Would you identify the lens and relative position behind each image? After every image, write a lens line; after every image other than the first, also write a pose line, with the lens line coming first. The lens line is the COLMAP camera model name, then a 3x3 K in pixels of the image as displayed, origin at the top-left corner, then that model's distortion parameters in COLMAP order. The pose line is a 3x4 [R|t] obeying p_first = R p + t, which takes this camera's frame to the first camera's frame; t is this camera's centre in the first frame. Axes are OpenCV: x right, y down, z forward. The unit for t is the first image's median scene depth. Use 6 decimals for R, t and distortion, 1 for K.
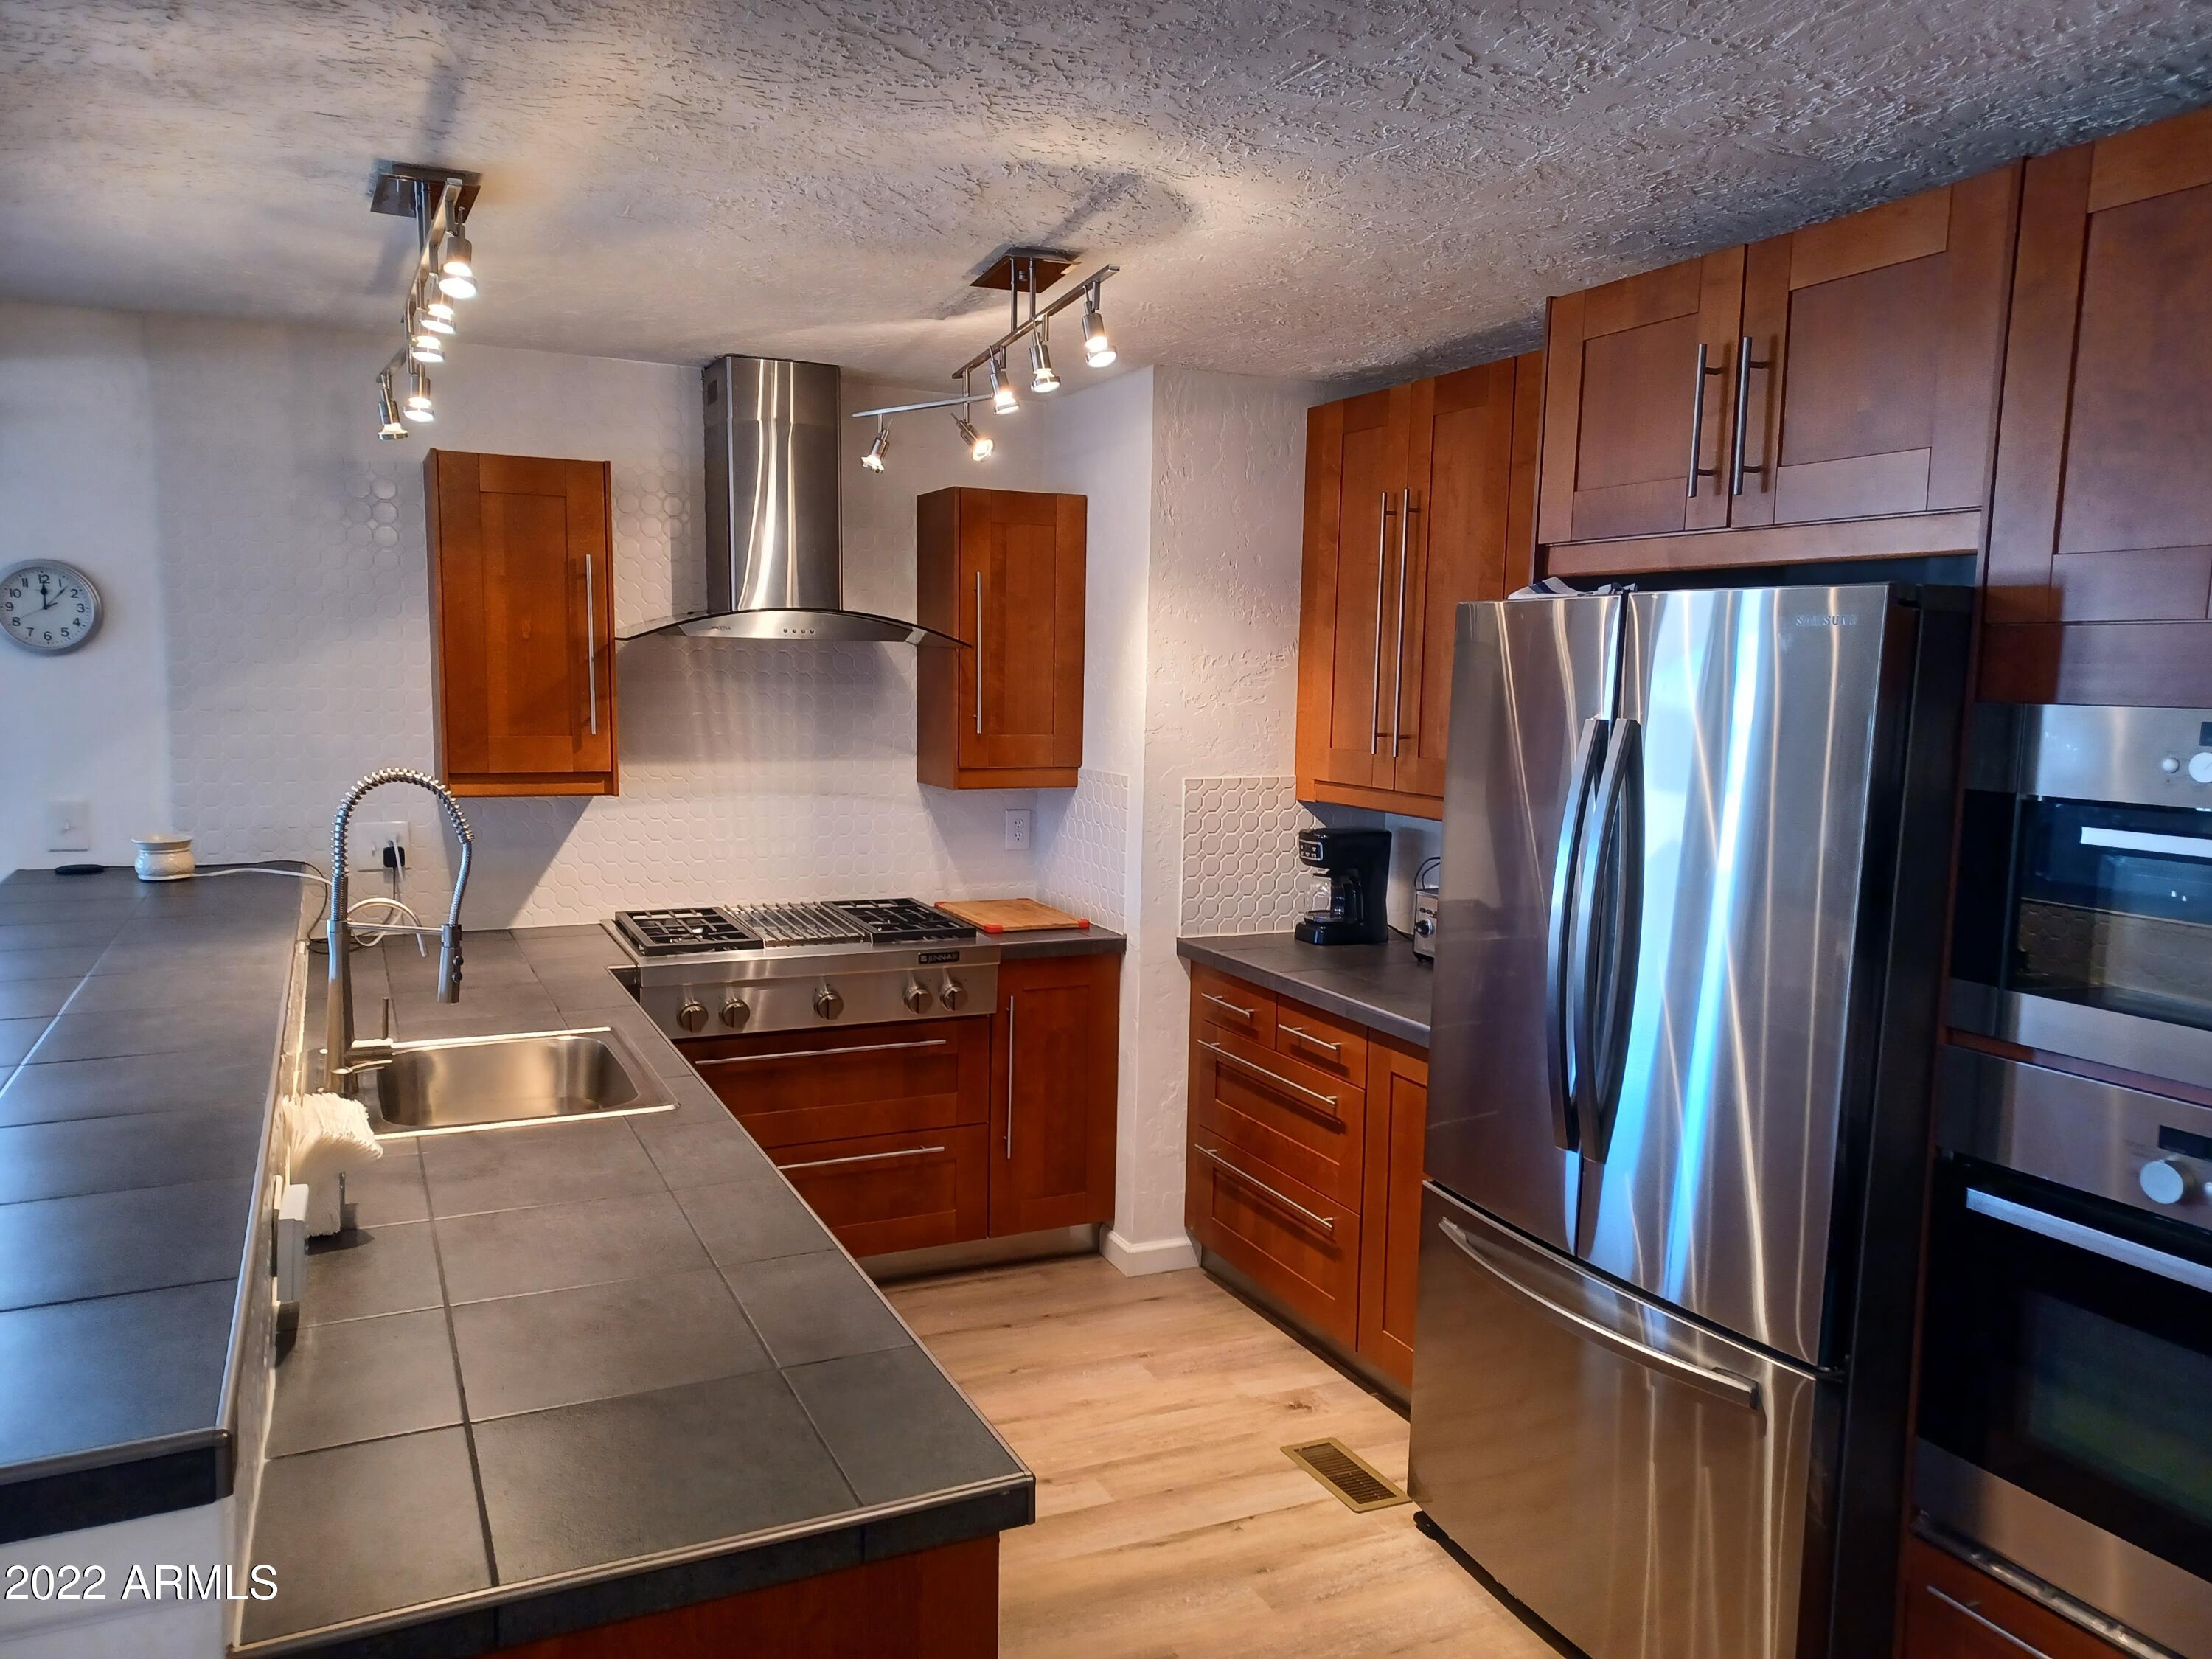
lens RADIAL K [[1602.5, 0, 1104.0], [0, 1602.5, 840.8], [0, 0, 1]] dist [0.060834, -0.031427]
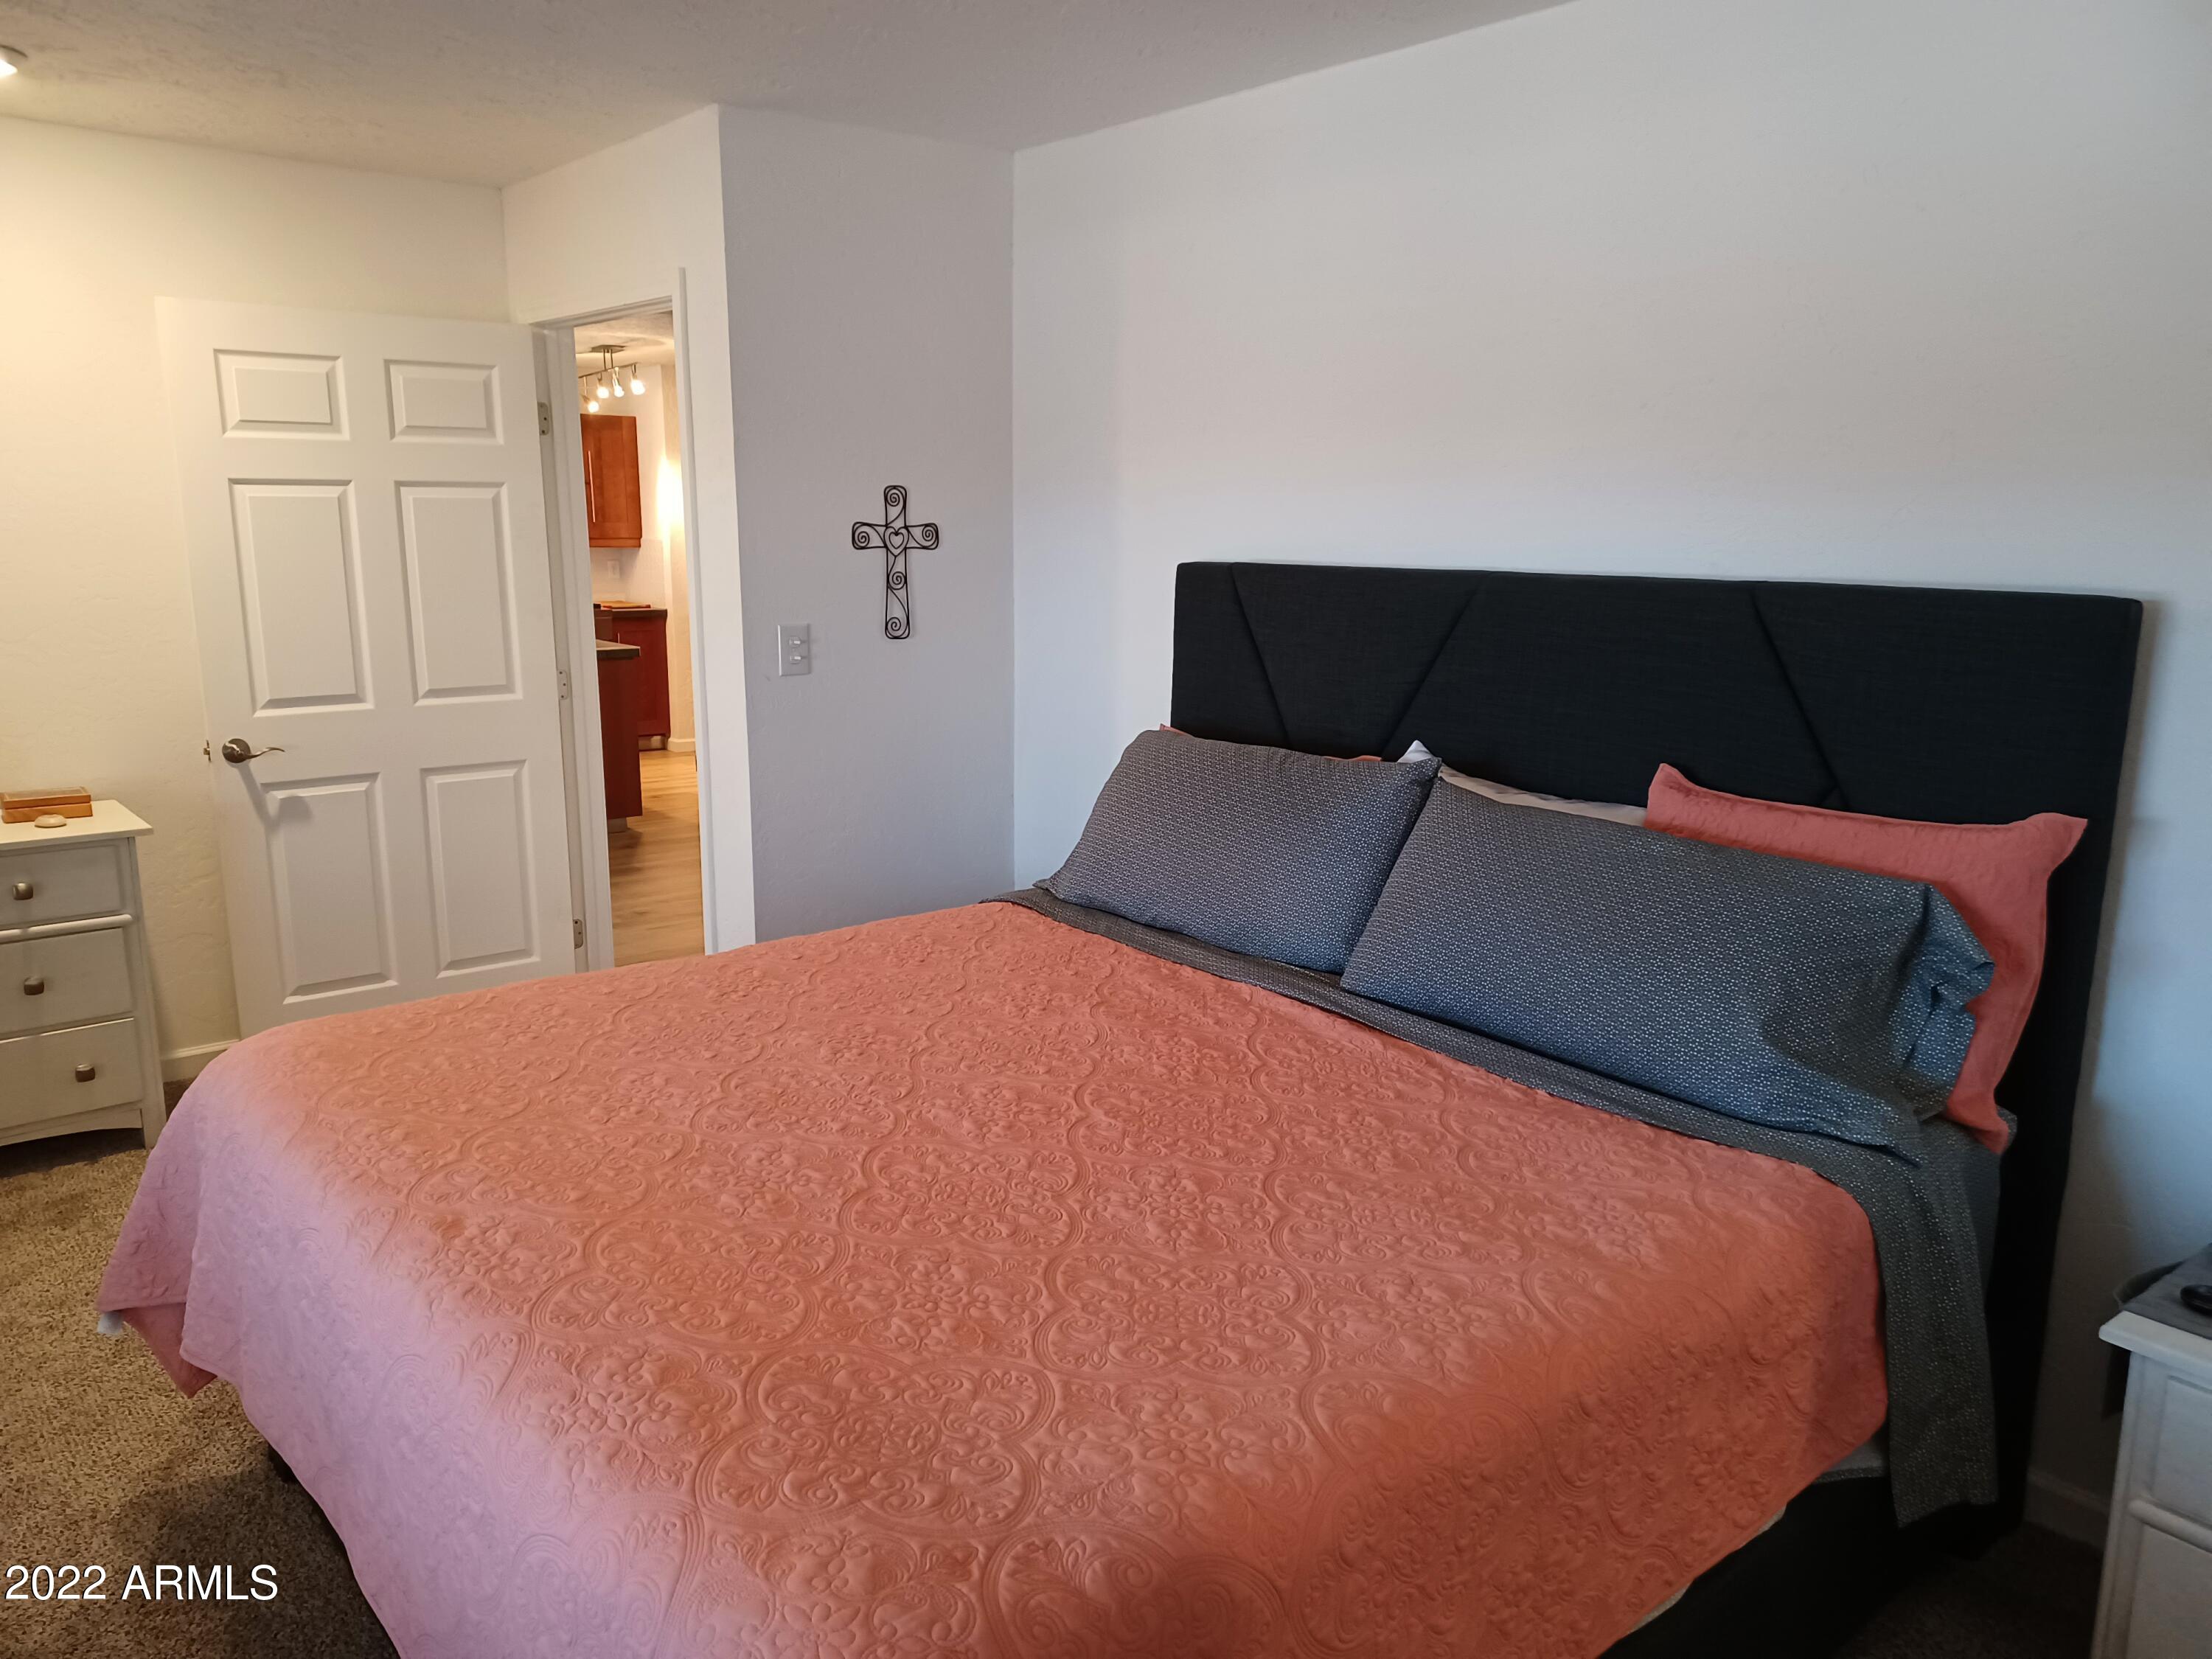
lens RADIAL K [[1602.5, 0, 1096.0], [0, 1602.5, 837.9], [0, 0, 1]] dist [0.060834, -0.031427]
pose [[0.967049, -0.063064, 0.246657, 0.017897], [0.040551, 0.994621, 0.095317, 0.191411], [-0.251341, -0.082174, 0.964404, -1.456361]]
